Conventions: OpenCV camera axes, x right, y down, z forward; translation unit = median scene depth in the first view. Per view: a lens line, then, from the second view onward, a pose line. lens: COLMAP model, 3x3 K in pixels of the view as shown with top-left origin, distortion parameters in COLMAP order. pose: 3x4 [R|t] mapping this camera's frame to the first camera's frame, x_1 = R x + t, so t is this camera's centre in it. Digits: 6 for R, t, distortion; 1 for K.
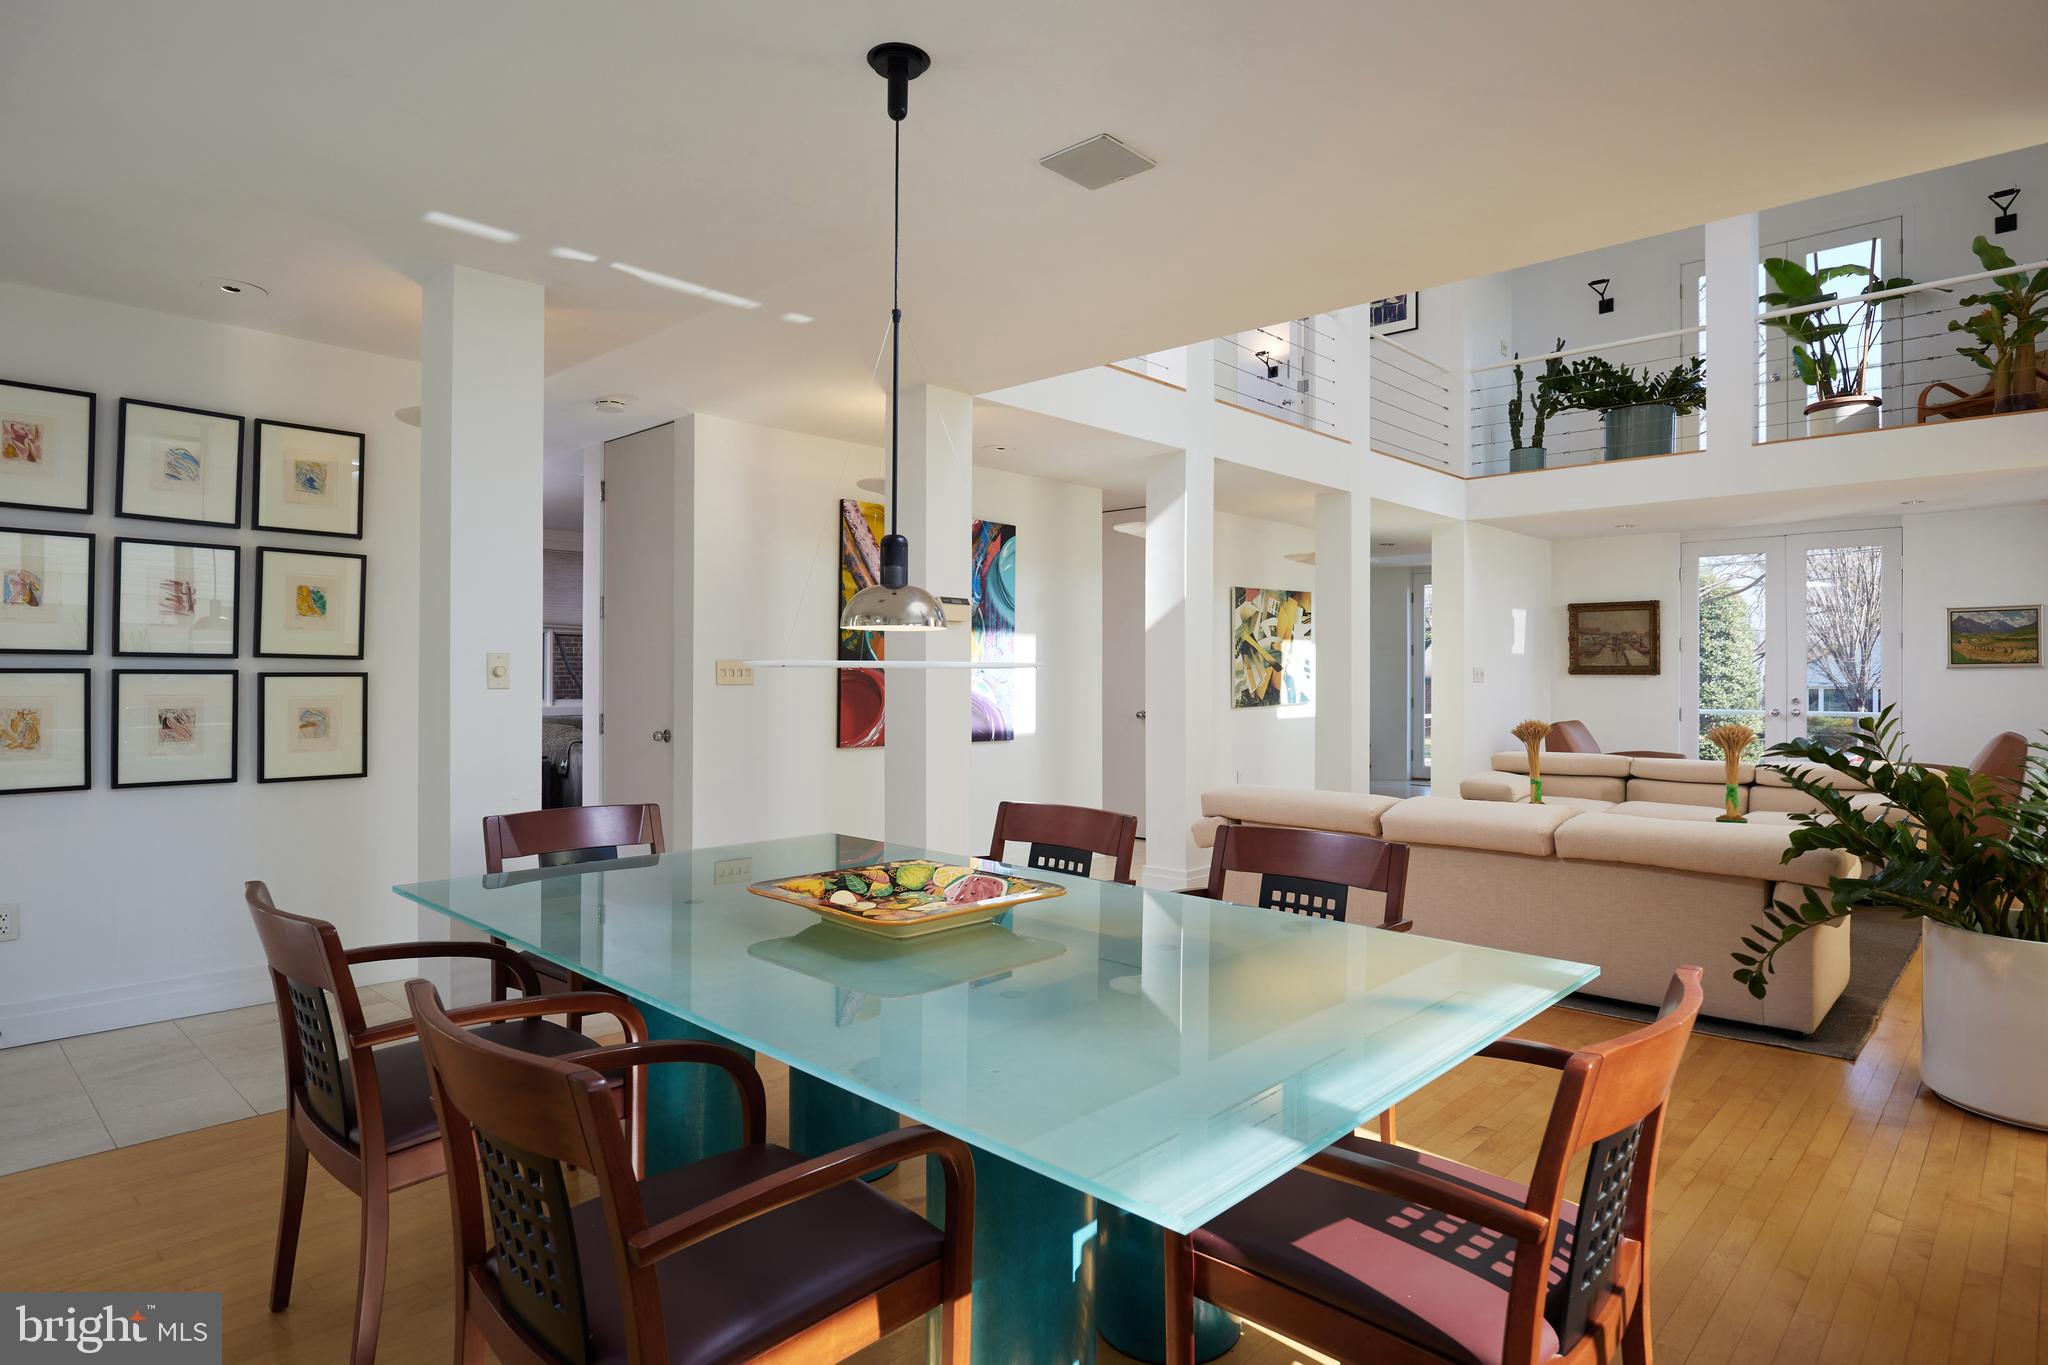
lens RADIAL K [[1123.6, 0, 1027.7], [0, 1123.6, 666.7], [0, 0, 1]] dist [-0.006825, -0.001632]
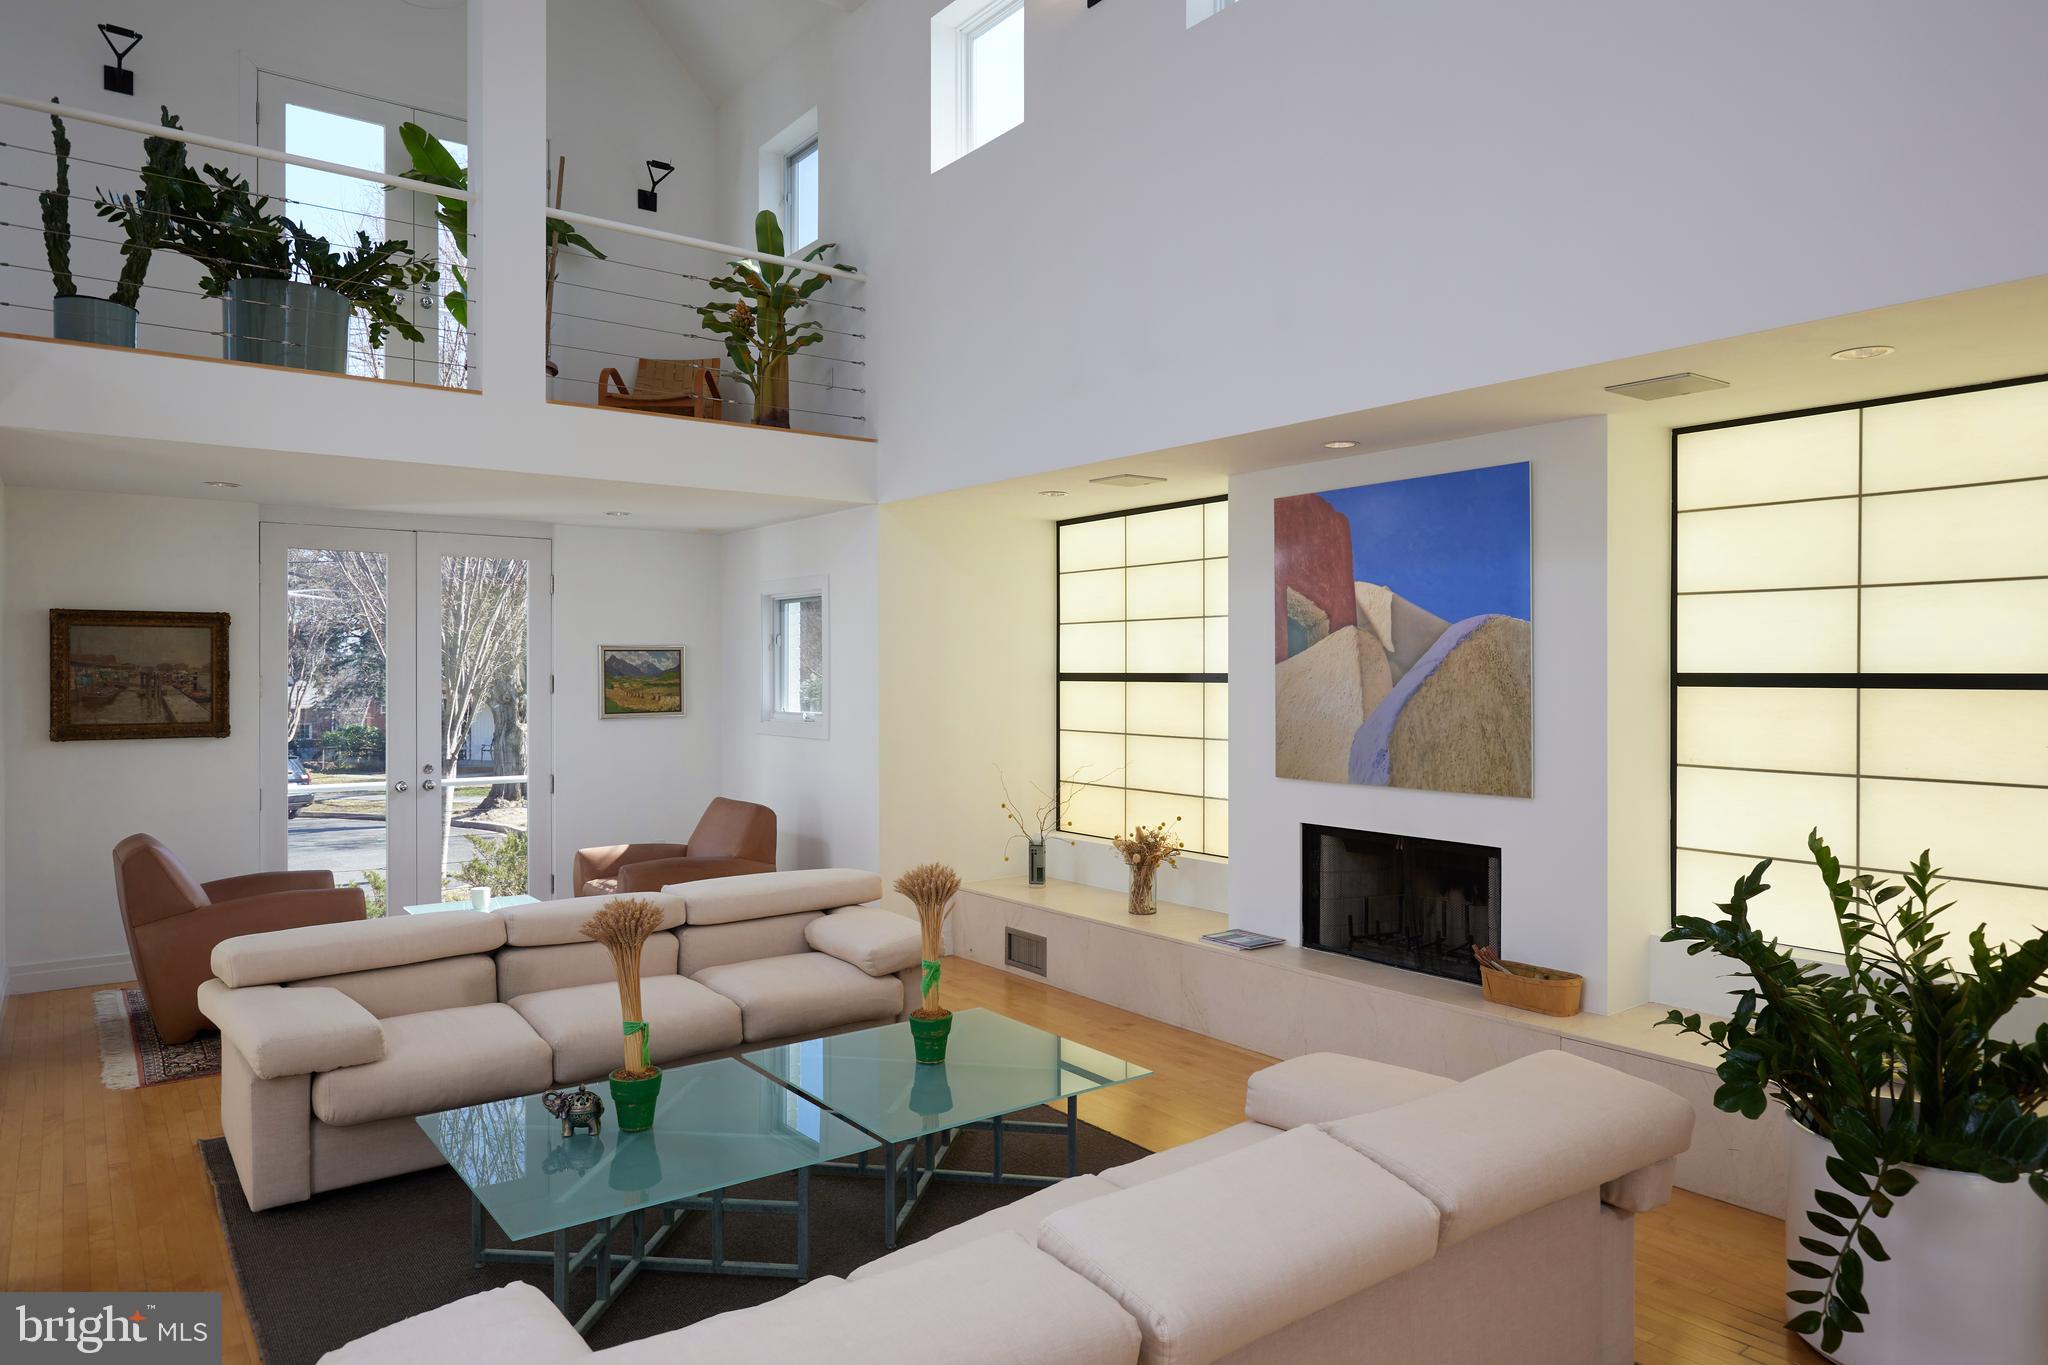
lens RADIAL K [[1275.9, 0, 1030.7], [0, 1275.9, 674.9], [0, 0, 1]] dist [-0.004689, 0.000698]
pose [[0.166535, -0.003502, 0.986029, -0.040128], [-0.007847, 0.999957, 0.004877, -0.034798], [-0.986004, -0.008550, 0.166500, 0.491575]]
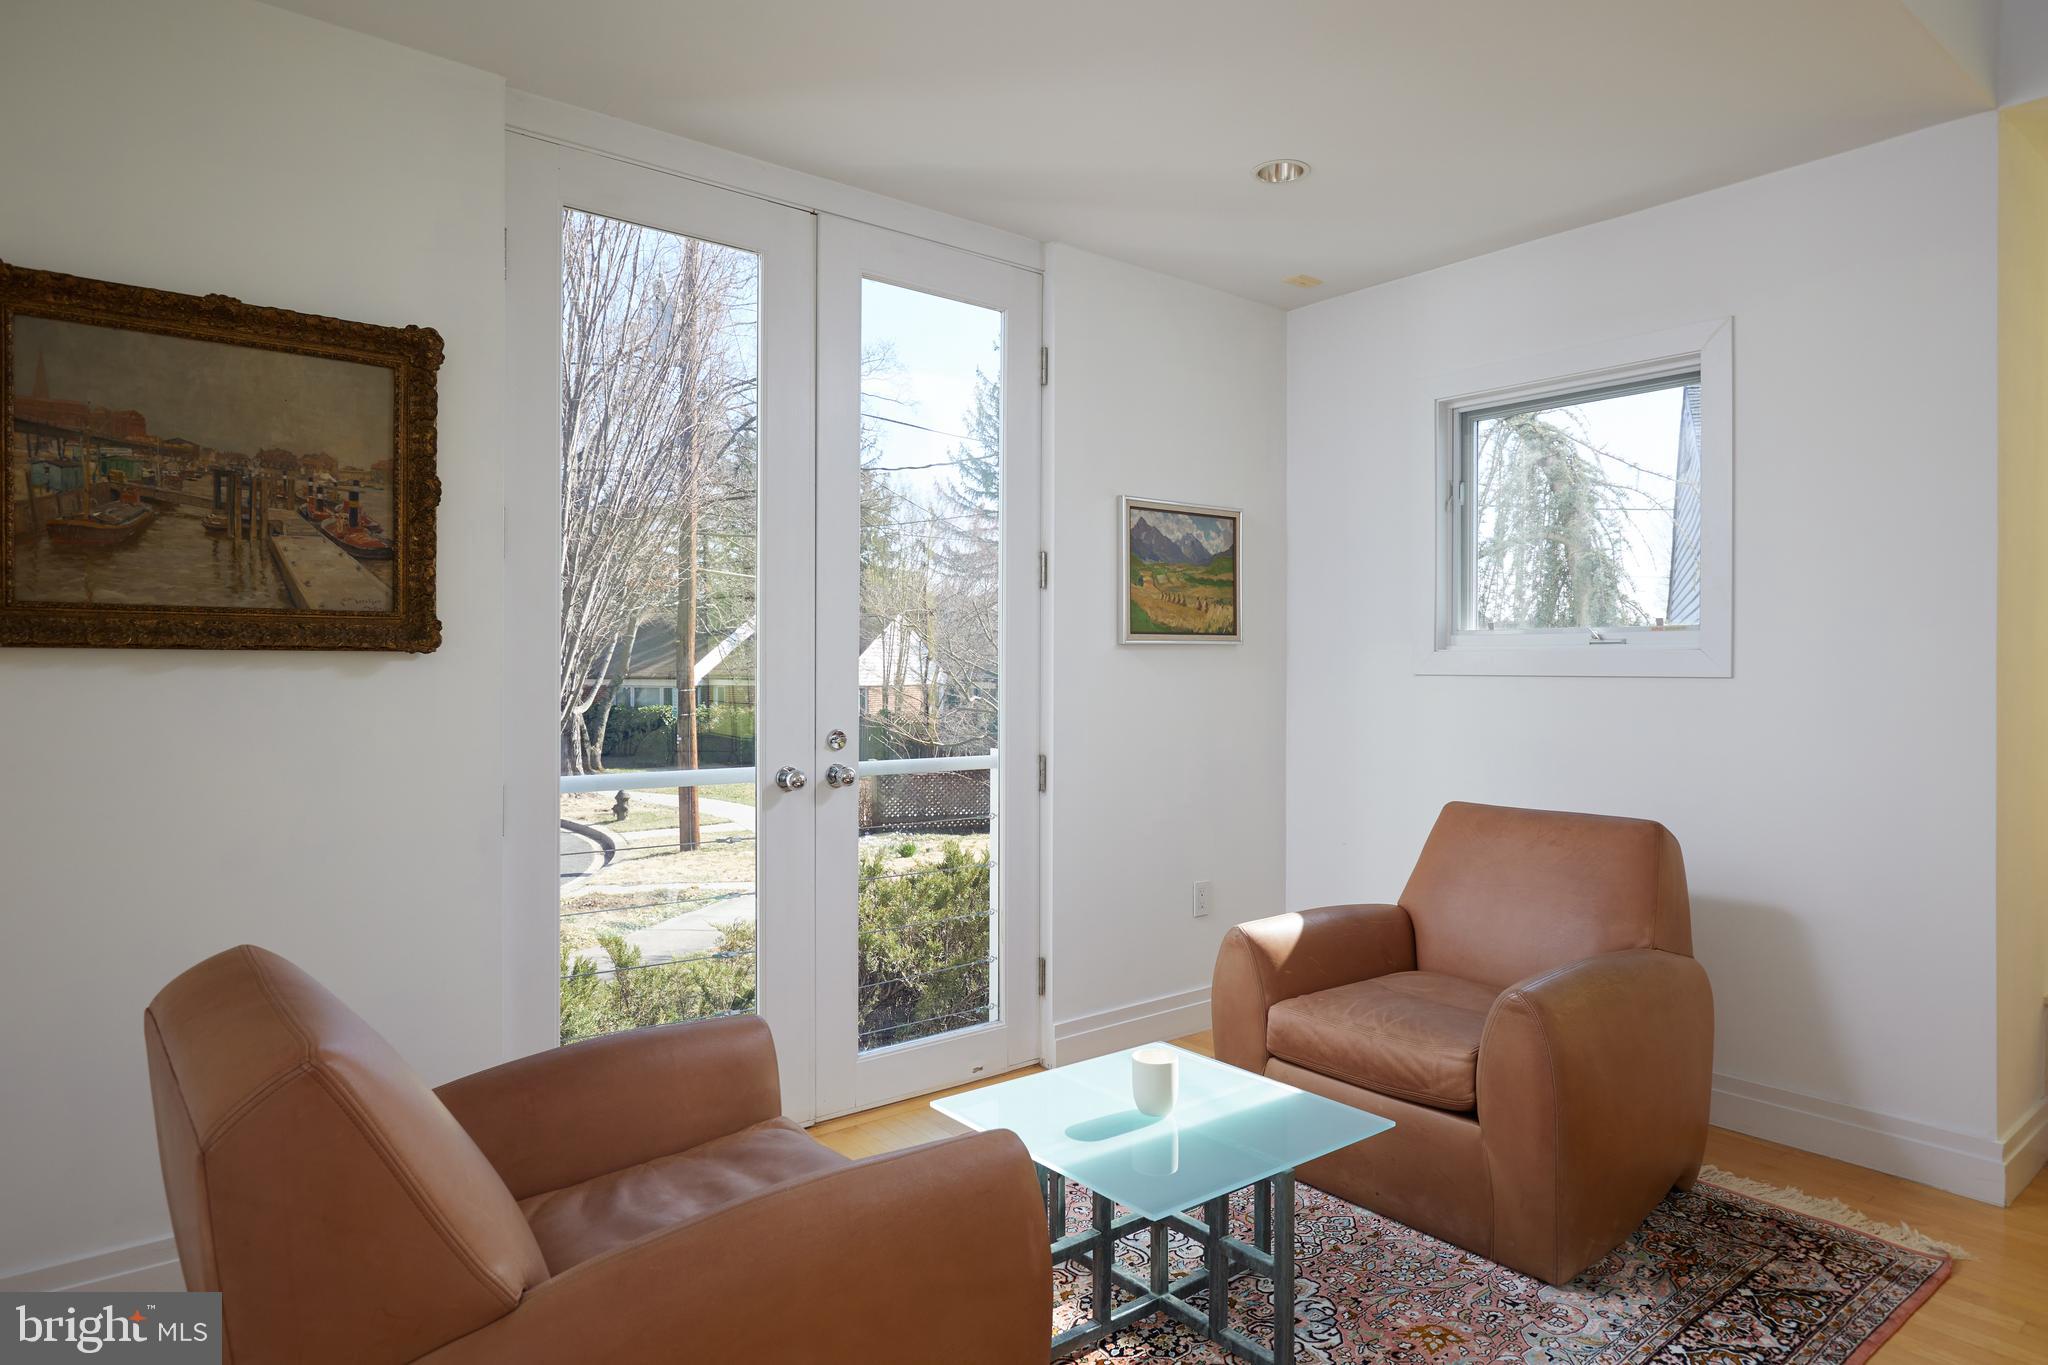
lens RADIAL K [[1206.2, 0, 1026.0], [0, 1206.2, 673.4], [0, 0, 1]] dist [-0.001272, -0.001563]
pose [[0.142373, -0.004841, 0.989801, 0.351082], [-0.012613, 0.999898, 0.006705, 0.008942], [-0.989733, -0.013439, 0.142297, 0.893312]]
